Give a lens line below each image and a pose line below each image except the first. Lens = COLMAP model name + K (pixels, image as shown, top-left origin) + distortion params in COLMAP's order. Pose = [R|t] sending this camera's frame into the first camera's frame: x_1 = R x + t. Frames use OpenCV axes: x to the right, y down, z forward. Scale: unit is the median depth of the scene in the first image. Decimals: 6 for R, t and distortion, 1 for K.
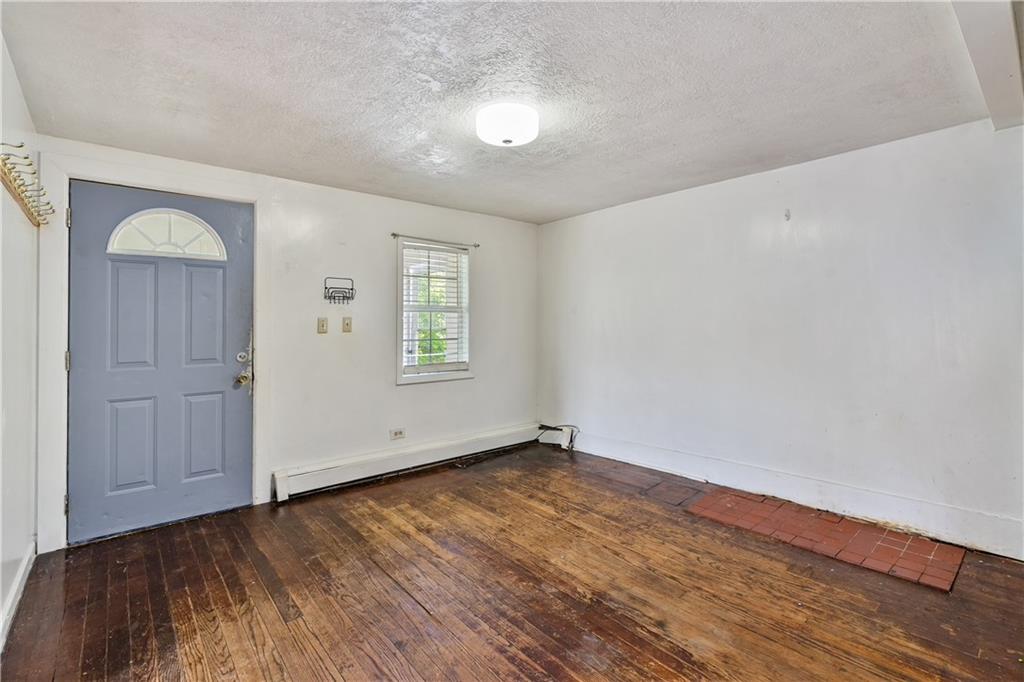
lens RADIAL K [[462.9, 0, 492.3], [0, 462.9, 324.3], [0, 0, 1]] dist [-0.004675, 0.000997]
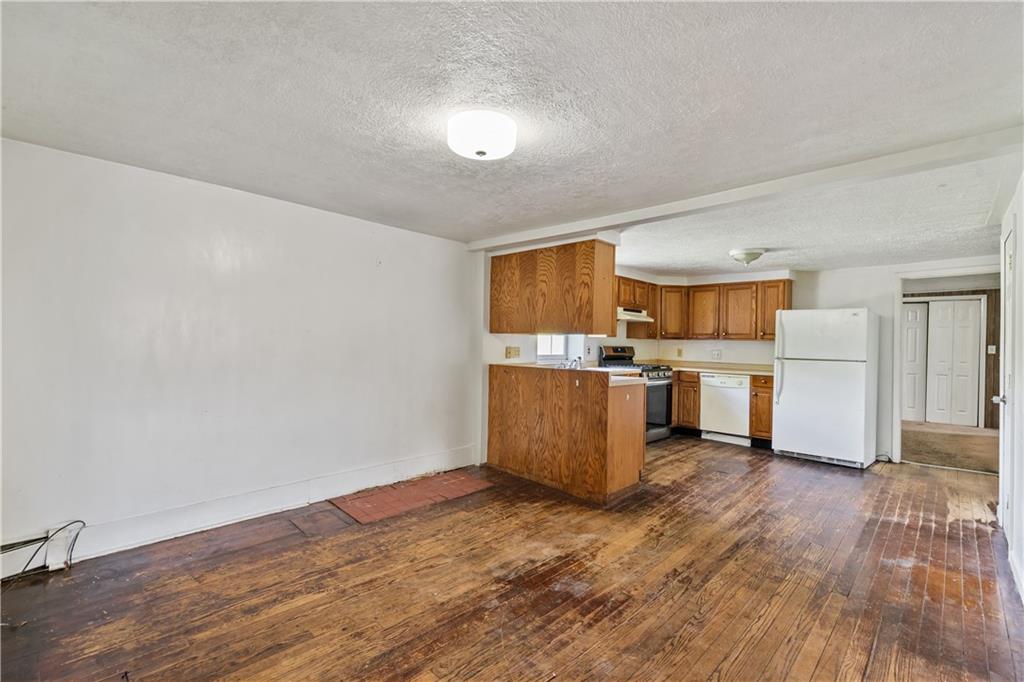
lens RADIAL K [[462.9, 0, 512.9], [0, 462.9, 347.5], [0, 0, 1]] dist [-0.004675, 0.000997]
pose [[-0.126731, -0.000869, 0.991937, -0.717181], [-0.023940, 0.999711, -0.002183, -0.008661], [-0.991648, -0.024024, -0.126716, 0.851245]]
